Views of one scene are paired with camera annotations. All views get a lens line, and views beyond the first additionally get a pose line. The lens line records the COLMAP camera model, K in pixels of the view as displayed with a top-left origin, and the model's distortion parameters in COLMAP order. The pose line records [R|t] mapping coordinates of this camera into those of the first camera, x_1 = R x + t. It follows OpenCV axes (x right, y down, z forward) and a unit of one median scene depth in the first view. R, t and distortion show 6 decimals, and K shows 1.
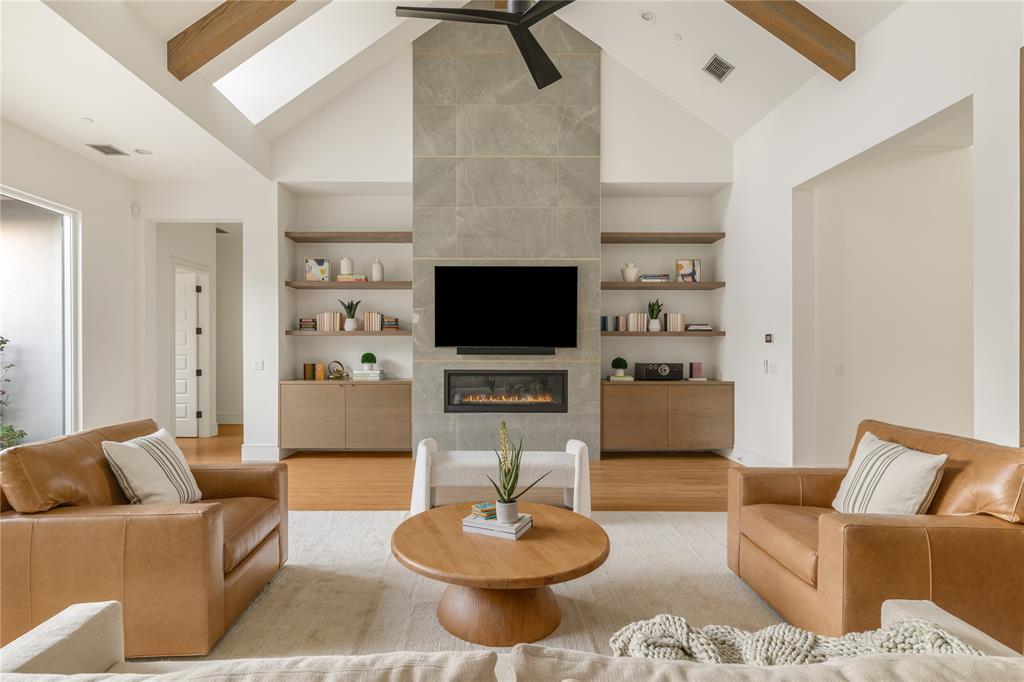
lens RADIAL K [[527.9, 0, 508.9], [0, 527.9, 350.4], [0, 0, 1]] dist [0.003485, 0.000074]
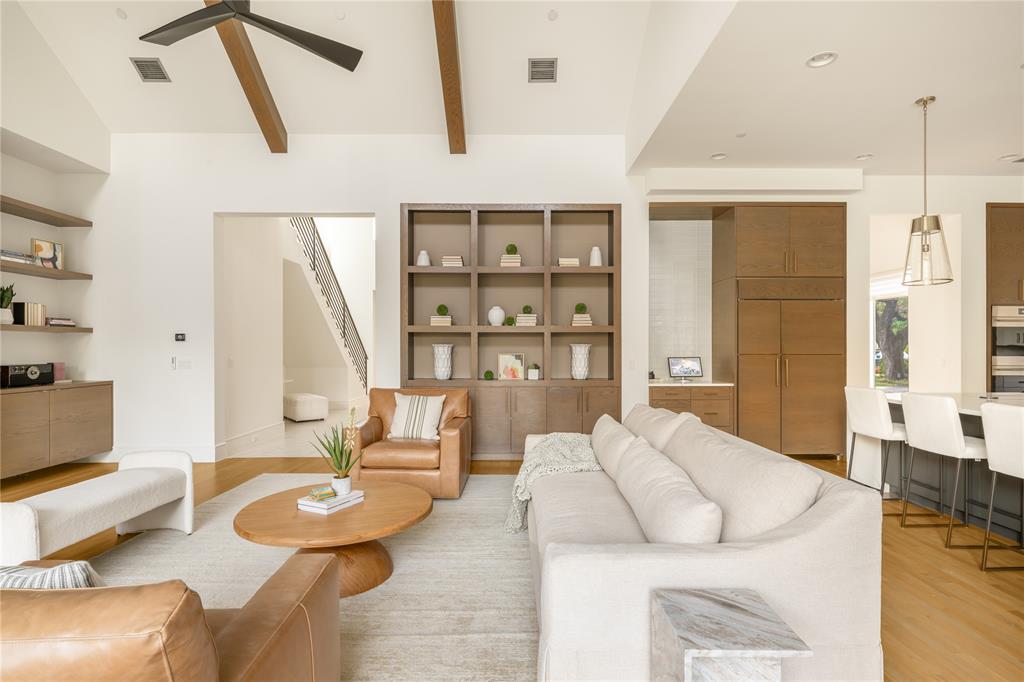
lens RADIAL K [[493.6, 0, 510.7], [0, 493.6, 345.4], [0, 0, 1]] dist [0.000855, -0.000006]
pose [[0.010358, 0.003380, 0.999941, -0.447011], [0.002512, 0.999991, -0.003406, -0.000549], [-0.999943, 0.002547, 0.010349, 0.249228]]
